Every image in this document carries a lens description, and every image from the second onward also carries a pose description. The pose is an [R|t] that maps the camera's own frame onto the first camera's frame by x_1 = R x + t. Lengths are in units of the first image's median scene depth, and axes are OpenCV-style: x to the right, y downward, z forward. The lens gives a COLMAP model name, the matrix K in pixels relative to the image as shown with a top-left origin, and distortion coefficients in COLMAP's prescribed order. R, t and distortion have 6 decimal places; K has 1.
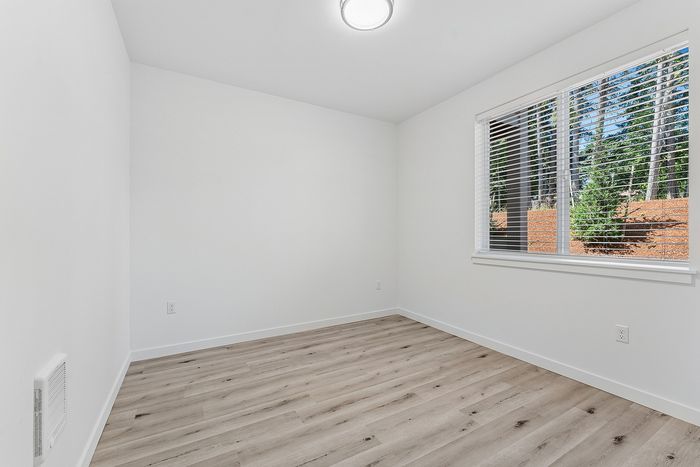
lens RADIAL K [[285.6, 0, 350.2], [0, 285.6, 233.5], [0, 0, 1]] dist [0.004489, 0.000370]
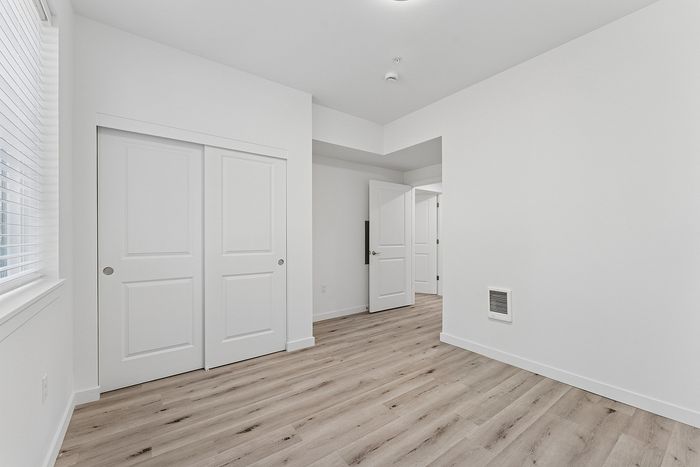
lens RADIAL K [[285.6, 0, 347.9], [0, 285.6, 236.1], [0, 0, 1]] dist [0.004489, 0.000370]
pose [[-0.992605, 0.000207, -0.121386, 0.362889], [0.000725, 0.999991, -0.004224, -0.001965], [0.121384, -0.004281, -0.992596, 1.965418]]
